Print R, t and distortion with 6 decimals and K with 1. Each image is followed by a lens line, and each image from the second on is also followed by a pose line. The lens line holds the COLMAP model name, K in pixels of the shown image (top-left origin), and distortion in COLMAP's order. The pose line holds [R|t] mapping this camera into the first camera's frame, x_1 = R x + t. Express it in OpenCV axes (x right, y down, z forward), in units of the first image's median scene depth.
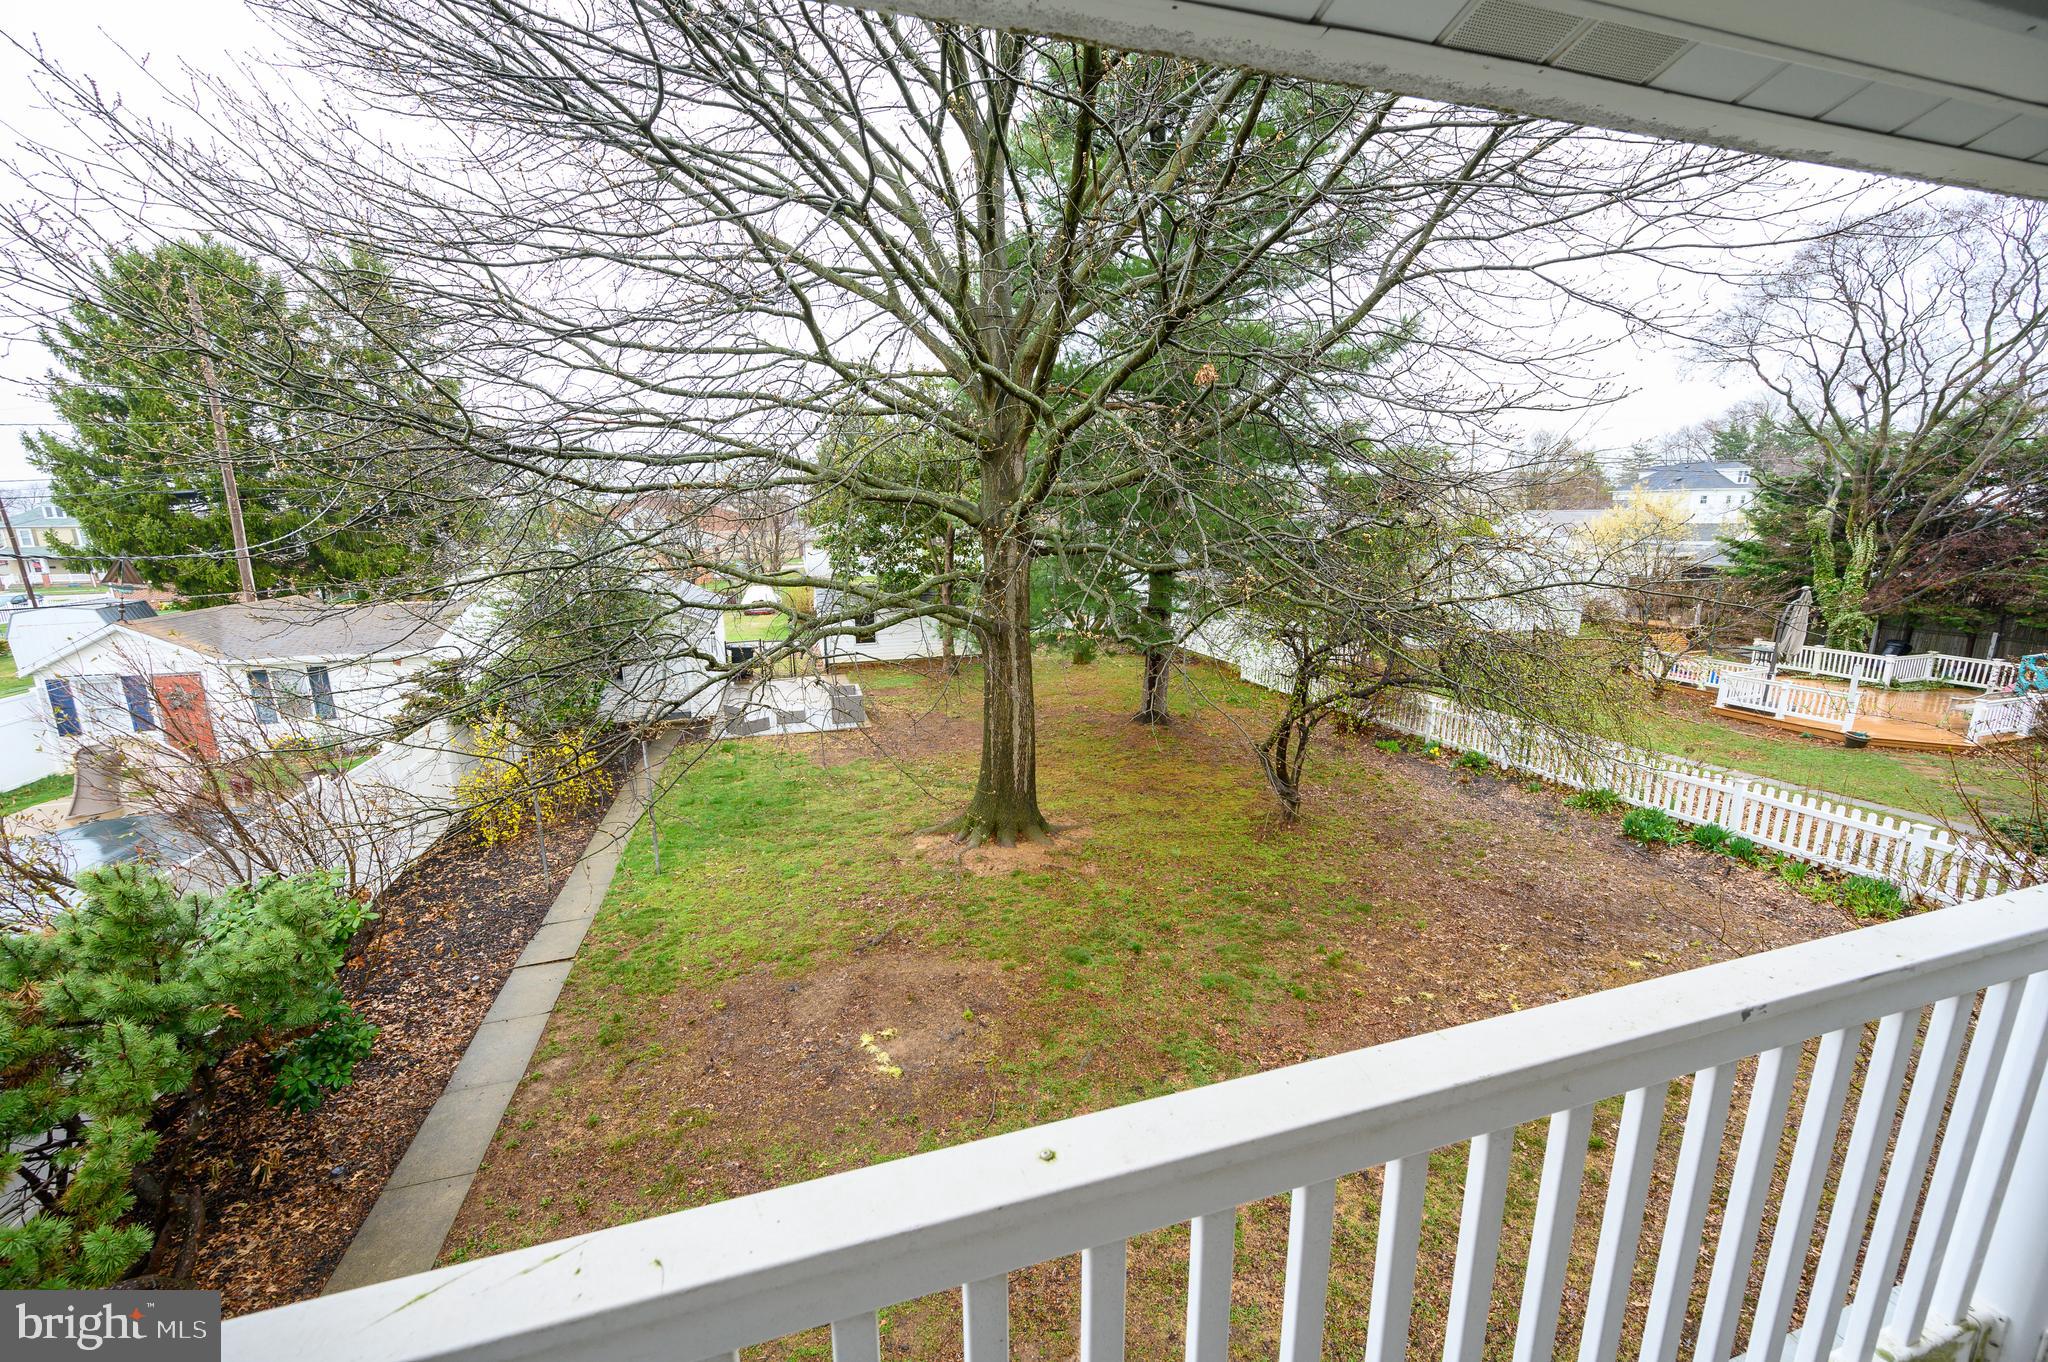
lens RADIAL K [[803.4, 0, 1024.8], [0, 803.4, 688.9], [0, 0, 1]] dist [0.000390, 0.000185]
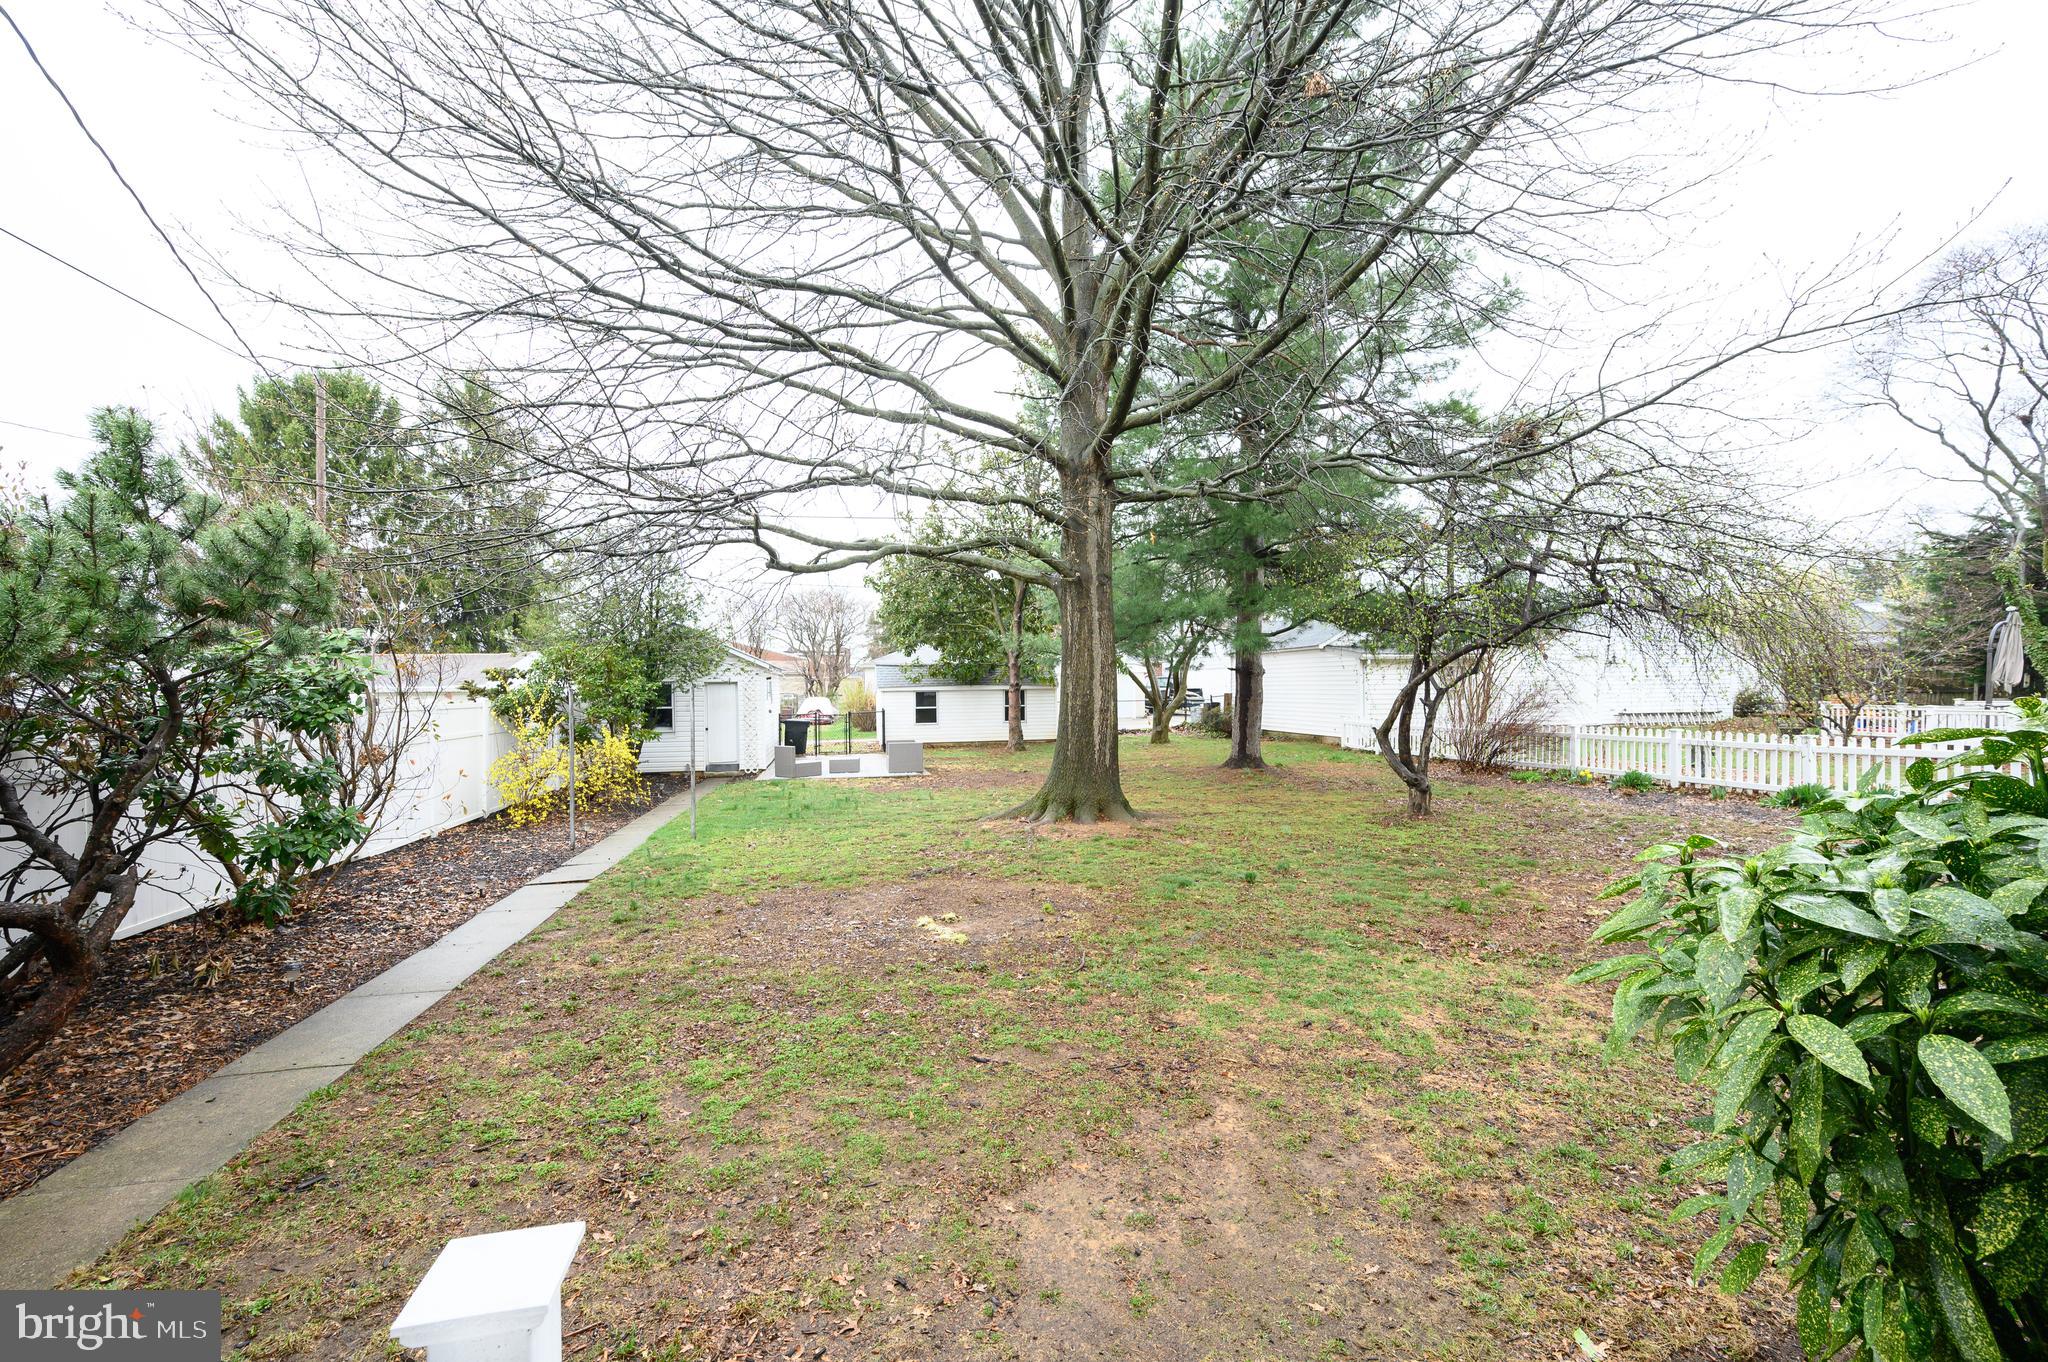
lens RADIAL K [[855.1, 0, 1026.3], [0, 855.1, 695.1], [0, 0, 1]] dist [0.000166, 0.000111]
pose [[0.997224, -0.000592, -0.074464, -0.020911], [-0.014393, 0.979581, -0.200535, 0.280019], [0.073062, 0.201050, 0.976852, 0.079392]]
